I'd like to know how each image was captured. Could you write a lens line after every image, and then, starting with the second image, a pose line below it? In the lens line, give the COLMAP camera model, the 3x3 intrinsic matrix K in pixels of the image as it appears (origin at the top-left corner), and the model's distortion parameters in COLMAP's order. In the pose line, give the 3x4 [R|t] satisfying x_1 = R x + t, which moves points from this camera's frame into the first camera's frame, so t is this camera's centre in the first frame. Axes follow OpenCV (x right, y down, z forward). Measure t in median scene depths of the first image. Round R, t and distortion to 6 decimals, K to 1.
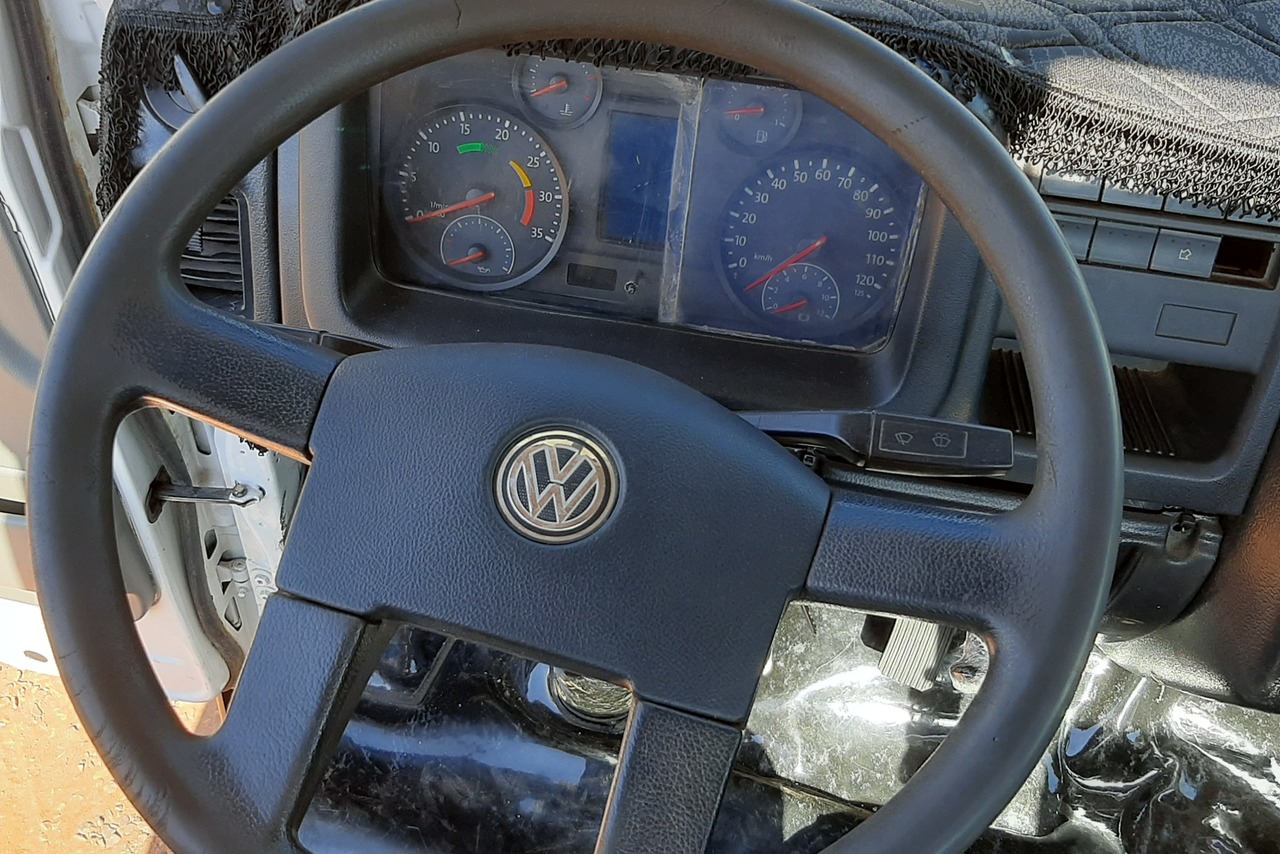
lens RADIAL K [[1463.8, 0, 640.0], [0, 1463.8, 427.0], [0, 0, 1]] dist [0.127520, -0.386798]
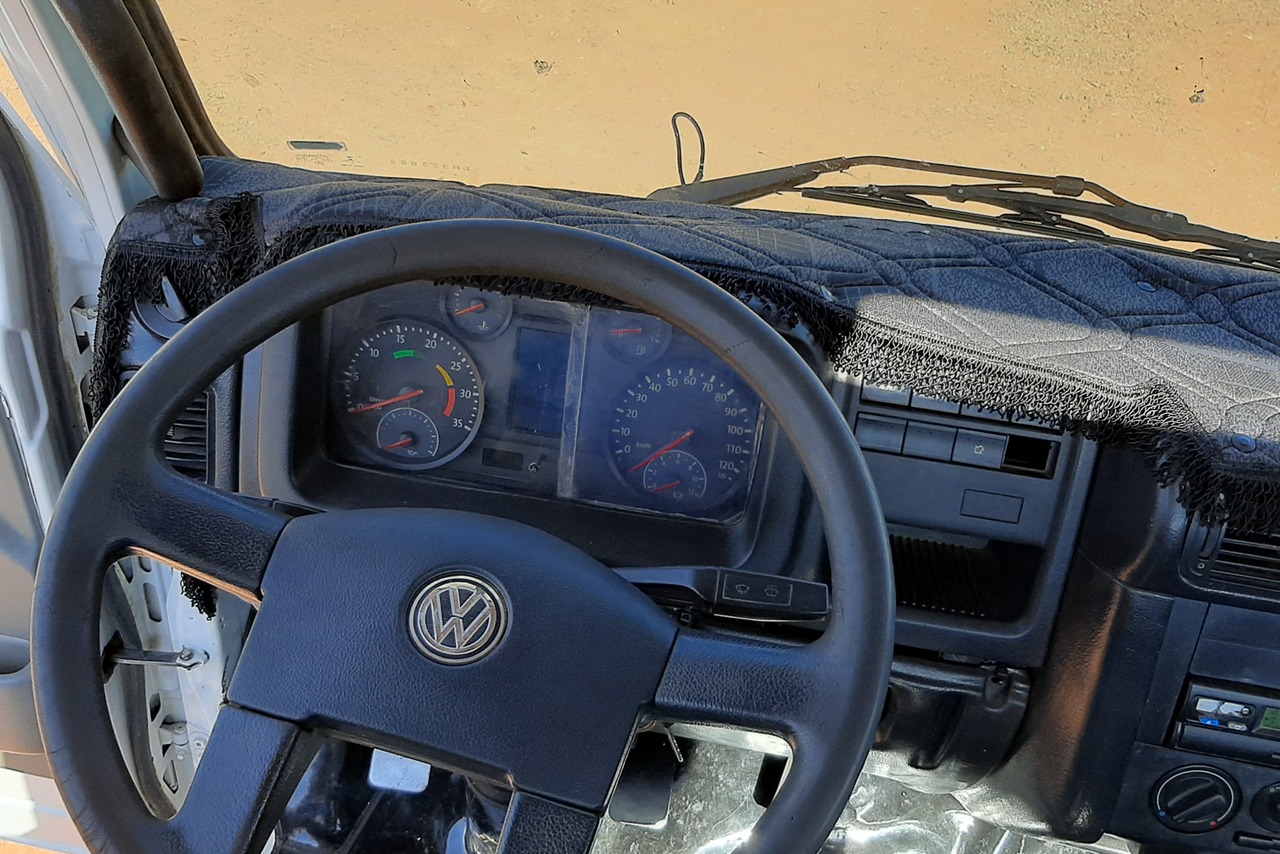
lens RADIAL K [[1345.3, 0, 636.7], [0, 1345.3, 399.1], [0, 0, 1]] dist [0.157070, -0.501983]
pose [[0.998561, 0.016105, 0.051147, 0.021871], [-0.008128, 0.988269, -0.152505, 0.018500], [-0.053003, 0.151870, 0.986978, -0.121109]]
